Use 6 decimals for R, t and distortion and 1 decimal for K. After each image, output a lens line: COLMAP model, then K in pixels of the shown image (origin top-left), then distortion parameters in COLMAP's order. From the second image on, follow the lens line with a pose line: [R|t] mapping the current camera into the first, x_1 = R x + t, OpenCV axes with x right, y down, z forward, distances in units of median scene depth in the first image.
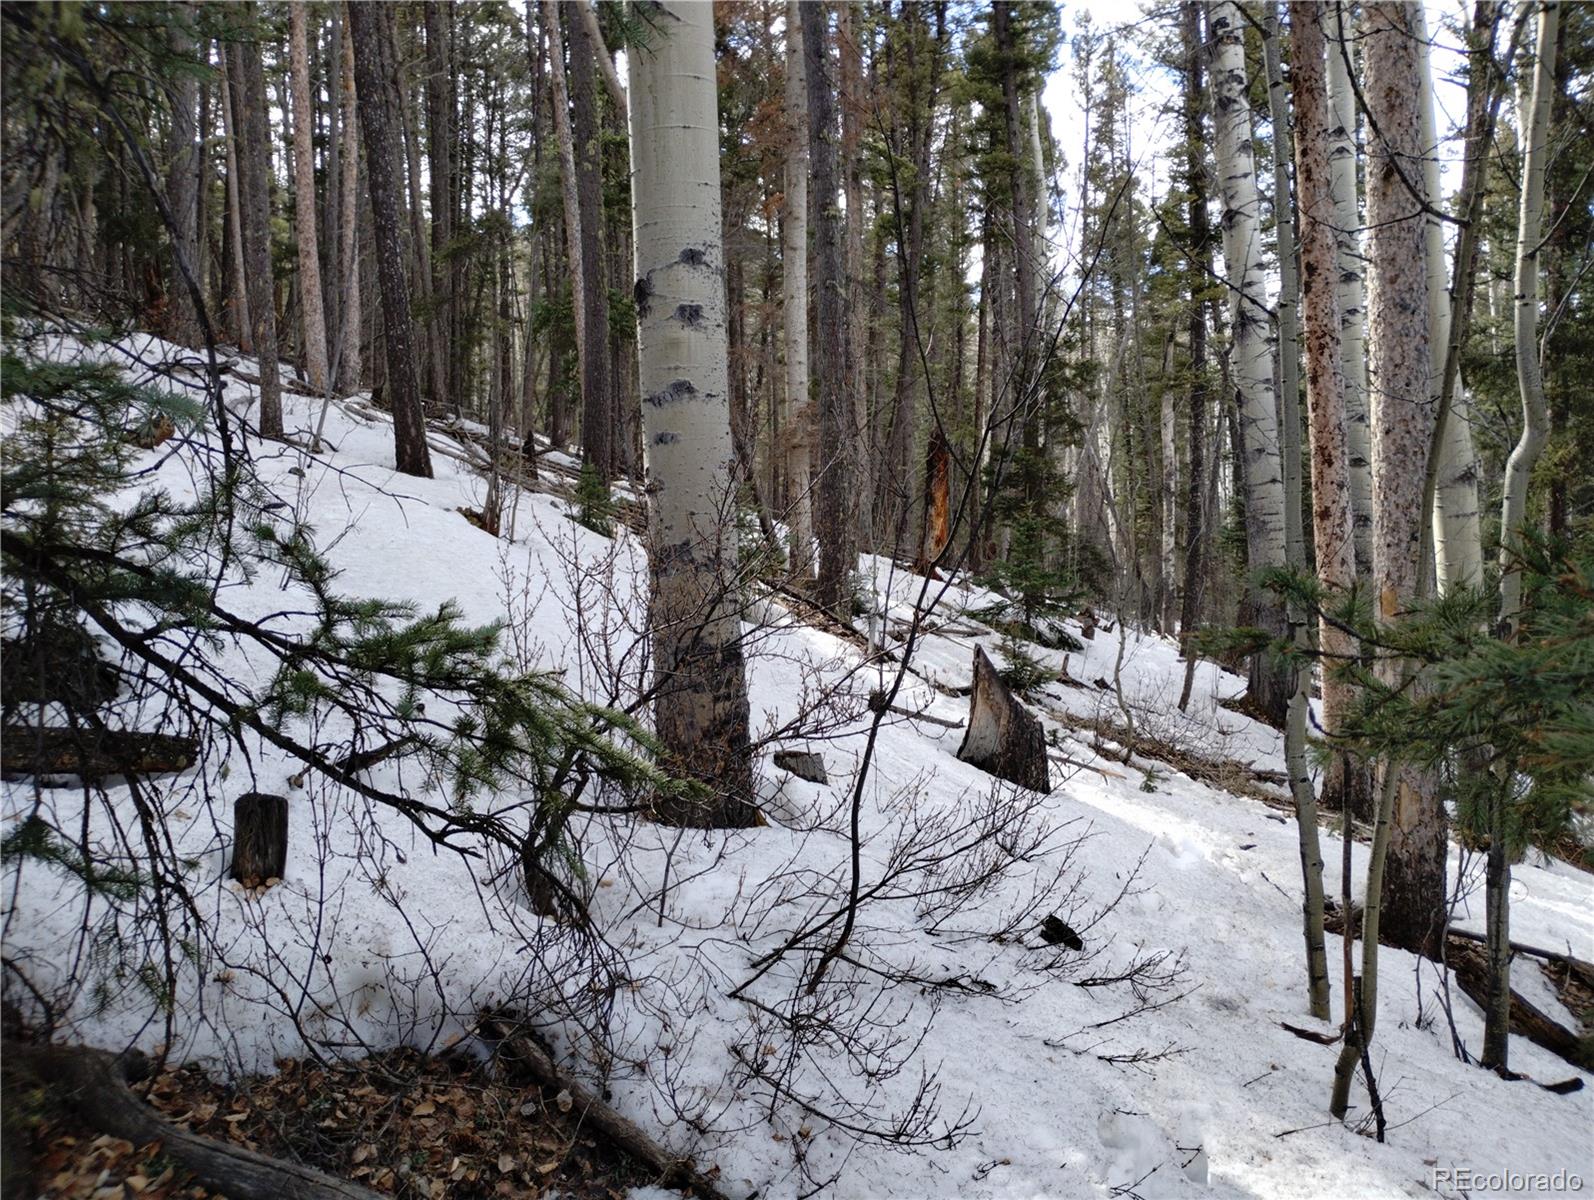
lens RADIAL K [[1317.8, 0, 798.7], [0, 1317.8, 594.4], [0, 0, 1]] dist [0.066255, -0.069627]
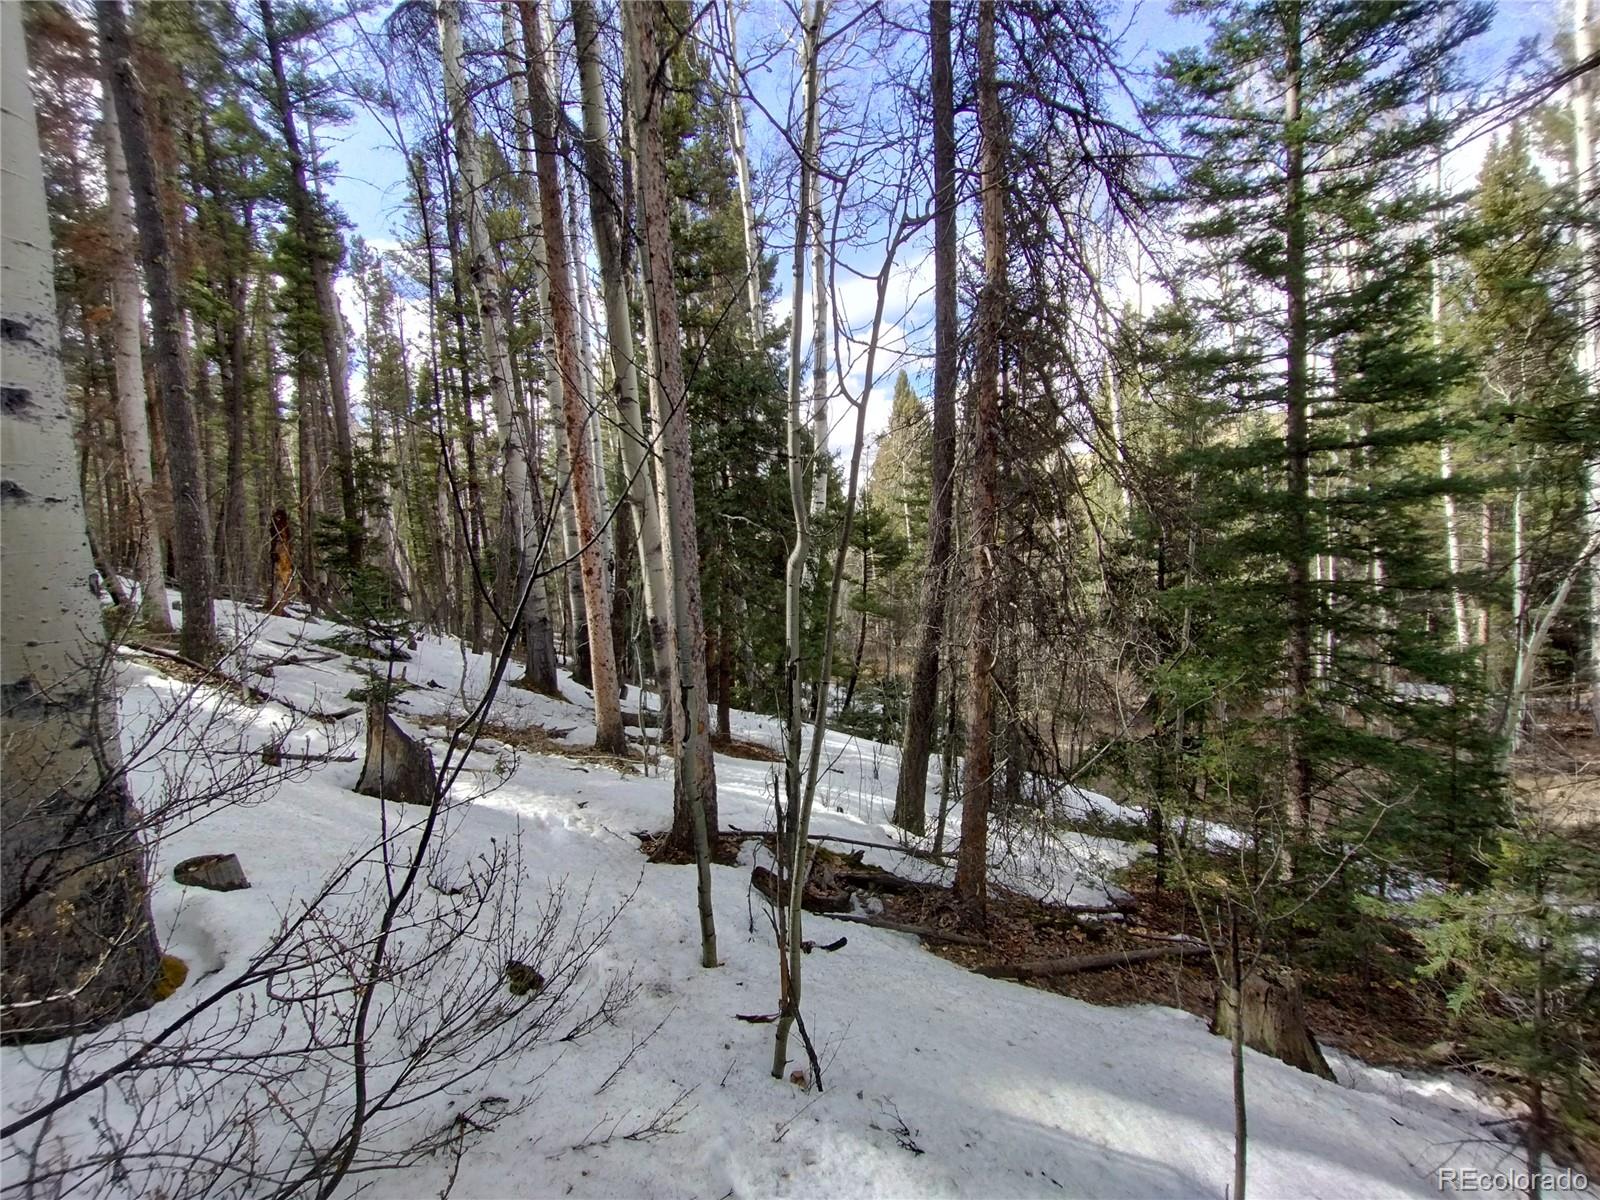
lens RADIAL K [[723.9, 0, 797.0], [0, 723.9, 598.0], [0, 0, 1]] dist [-0.005572, 0.001290]
pose [[0.735842, -0.058307, 0.674638, -0.009874], [0.055525, 0.998126, 0.025702, -0.023125], [-0.674873, 0.018546, 0.737701, 0.108193]]
